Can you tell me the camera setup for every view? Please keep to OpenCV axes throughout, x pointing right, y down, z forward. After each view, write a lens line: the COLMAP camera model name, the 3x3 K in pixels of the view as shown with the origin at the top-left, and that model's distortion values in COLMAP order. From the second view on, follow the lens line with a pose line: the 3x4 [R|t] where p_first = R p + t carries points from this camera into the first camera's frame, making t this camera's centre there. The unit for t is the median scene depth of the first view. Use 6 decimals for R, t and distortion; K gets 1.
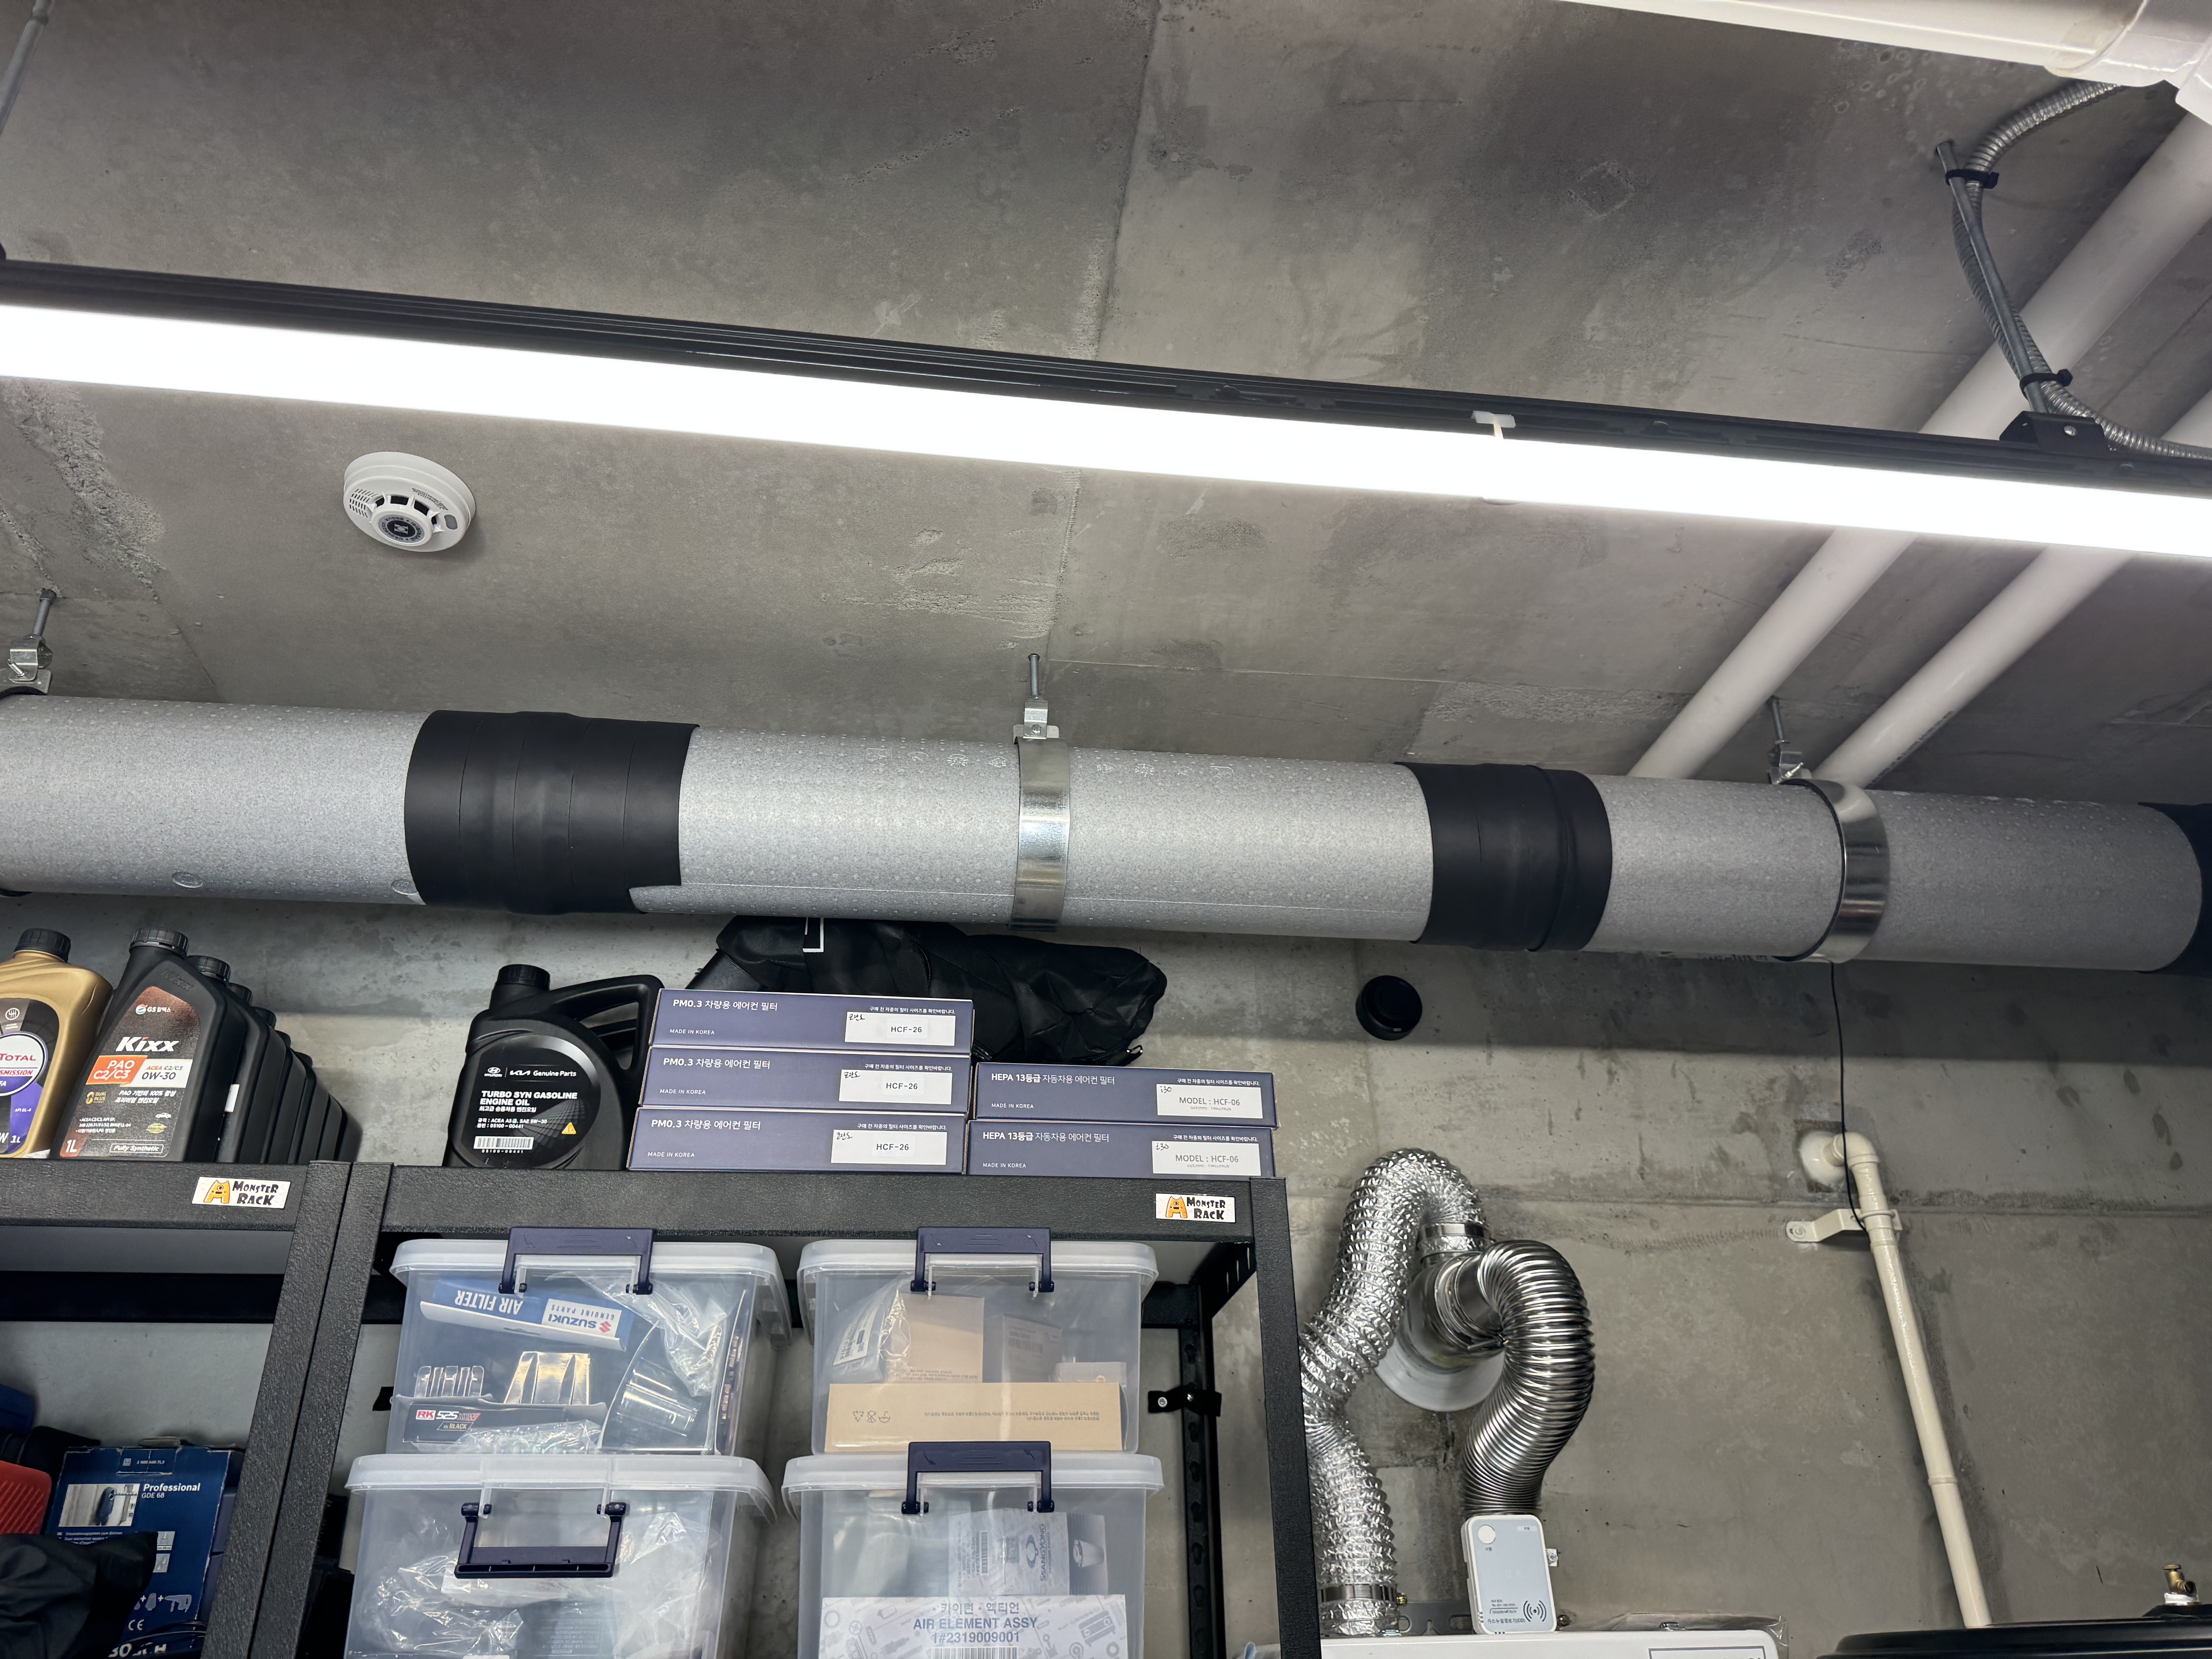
lens RADIAL K [[1516.6, 0, 1119.5], [0, 1516.6, 829.3], [0, 0, 1]] dist [0.006111, -0.026330]
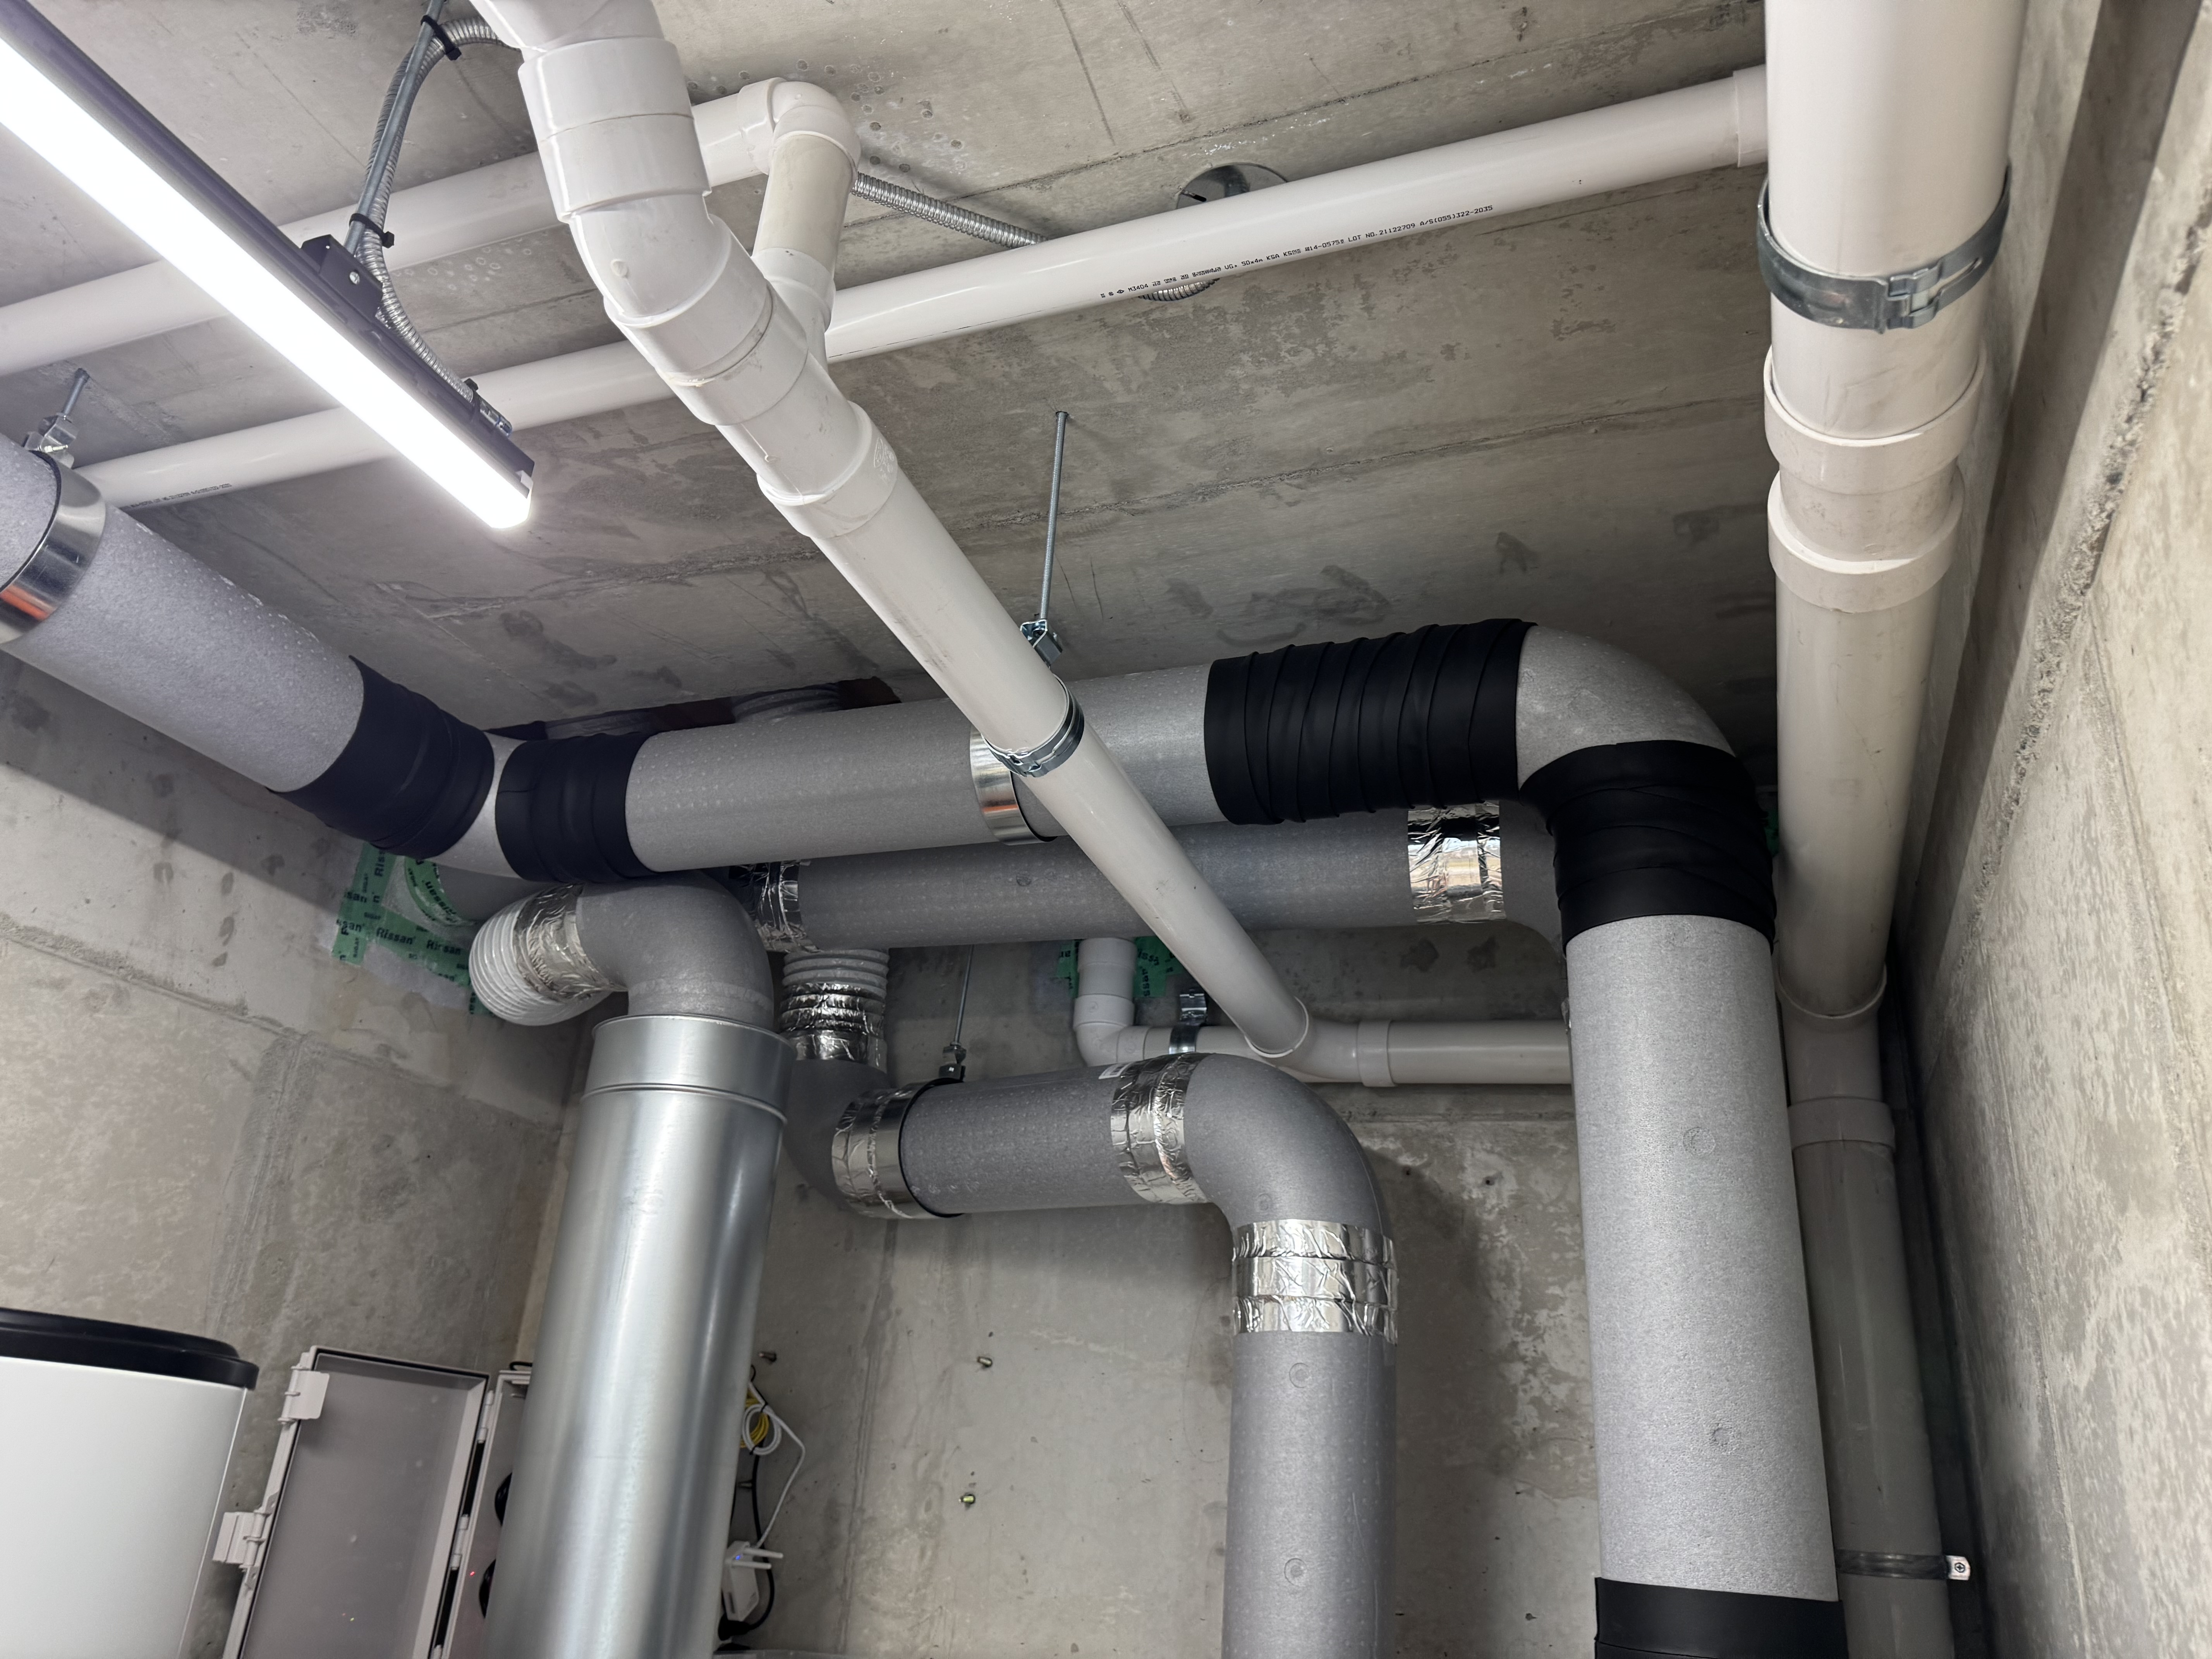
lens RADIAL K [[1516.6, 0, 1096.2], [0, 1516.6, 836.1], [0, 0, 1]] dist [0.006111, -0.026330]
pose [[0.479211, 0.392342, 0.785127, 0.140745], [-0.485519, 0.863699, -0.135264, -0.021857], [-0.731183, -0.316373, 0.604384, -0.127233]]
